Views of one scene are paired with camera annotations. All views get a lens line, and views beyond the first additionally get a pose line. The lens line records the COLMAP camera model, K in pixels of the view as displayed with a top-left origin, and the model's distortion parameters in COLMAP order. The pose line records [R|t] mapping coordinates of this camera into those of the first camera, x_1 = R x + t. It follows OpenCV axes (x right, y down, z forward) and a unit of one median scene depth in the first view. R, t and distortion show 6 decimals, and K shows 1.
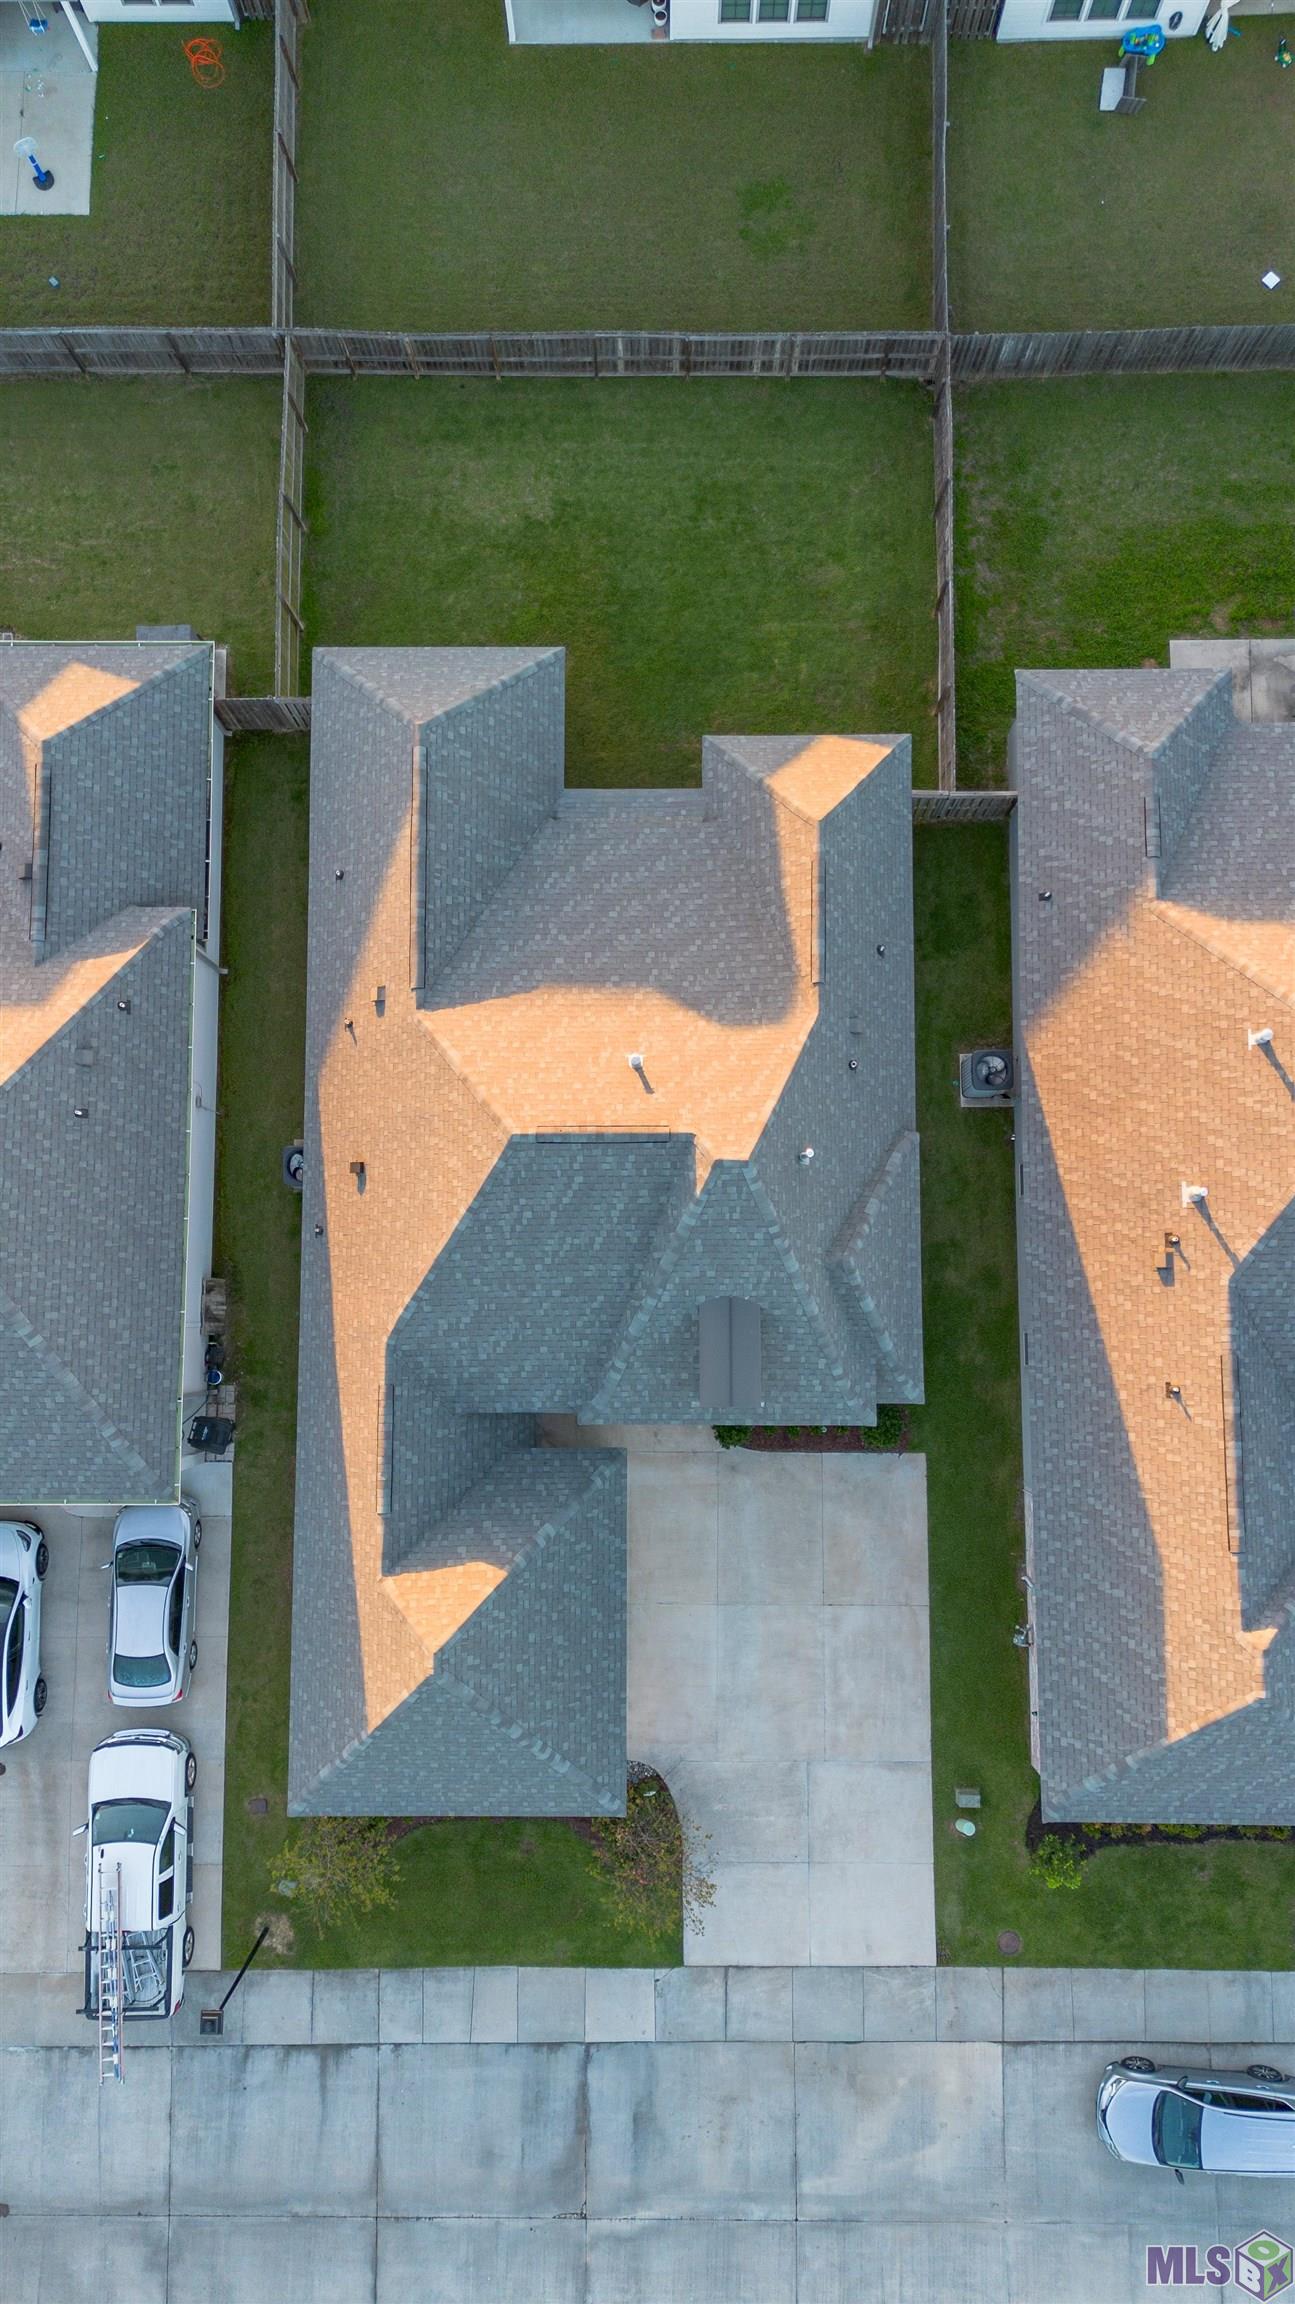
lens RADIAL K [[1760.8, 0, 647.5], [0, 1760.8, 1152.0], [0, 0, 1]] dist [0.027511, 0.001129]
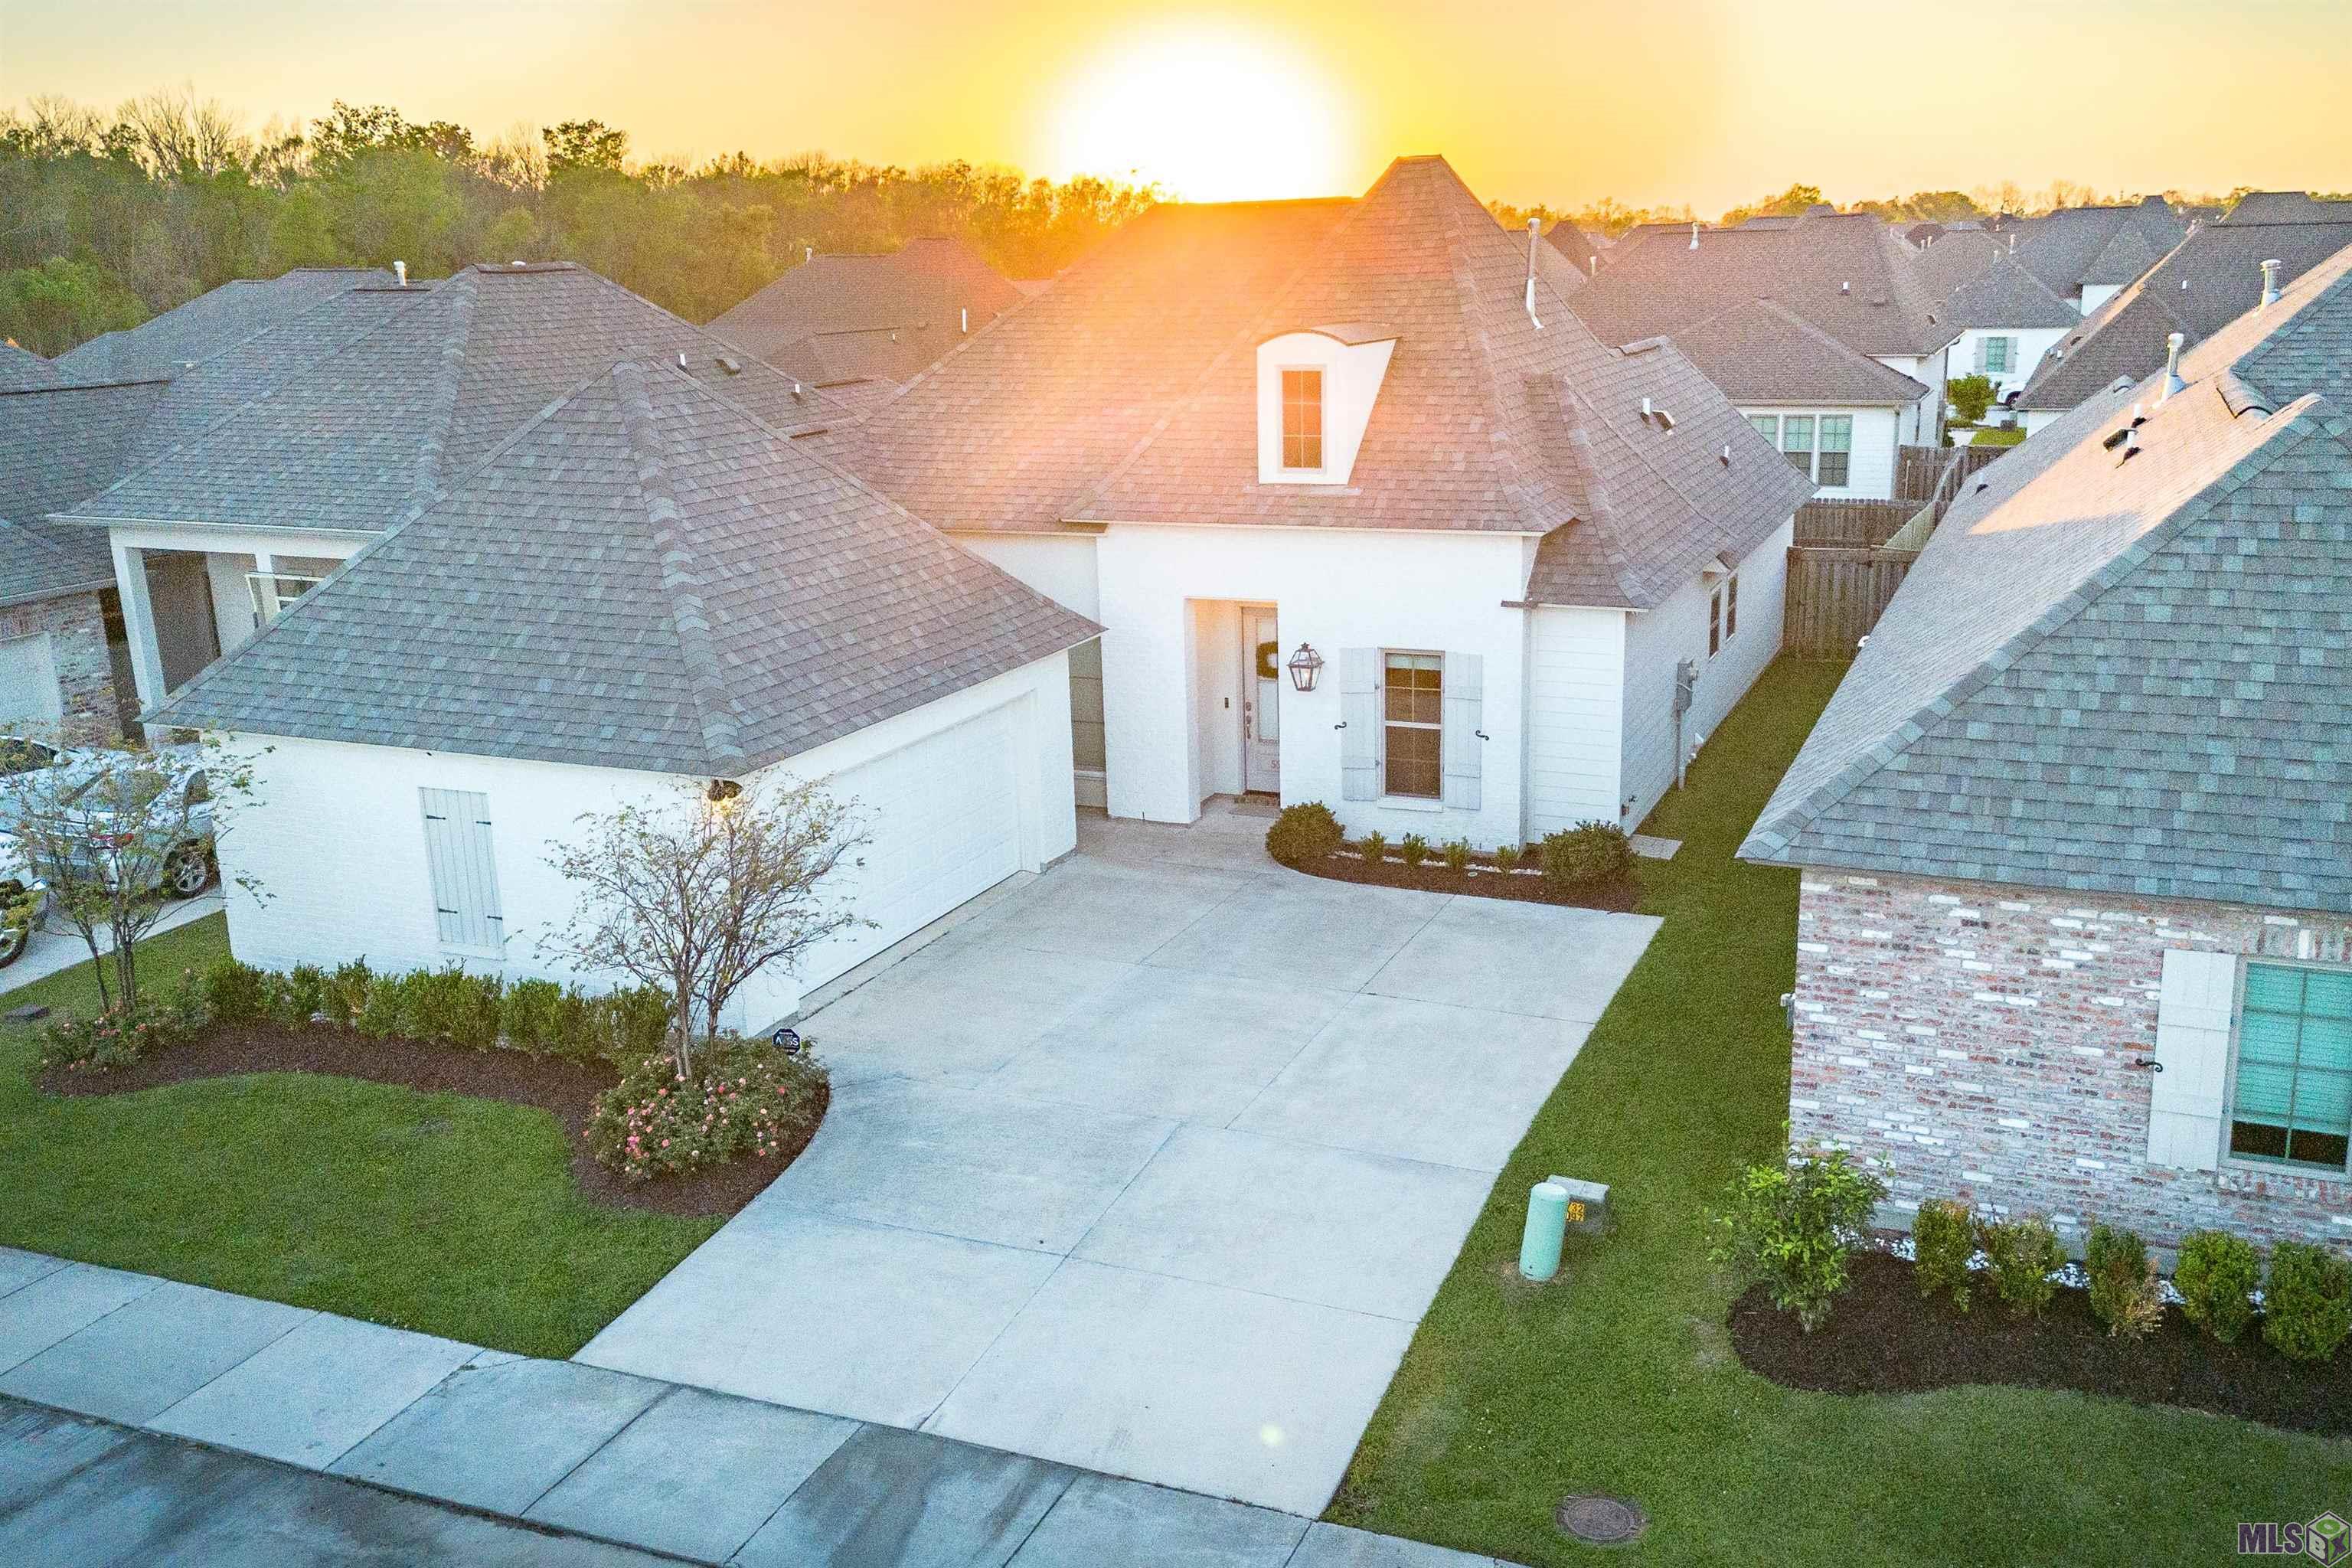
lens RADIAL K [[2070.4, 0, 1249.6], [0, 2070.4, 783.9], [0, 0, 1]] dist [0.039141, -0.011333]
pose [[0.927318, 0.089432, -0.363434, 0.260615], [-0.371344, 0.341148, -0.863552, 0.702968], [0.046756, 0.935746, 0.349562, 0.781896]]
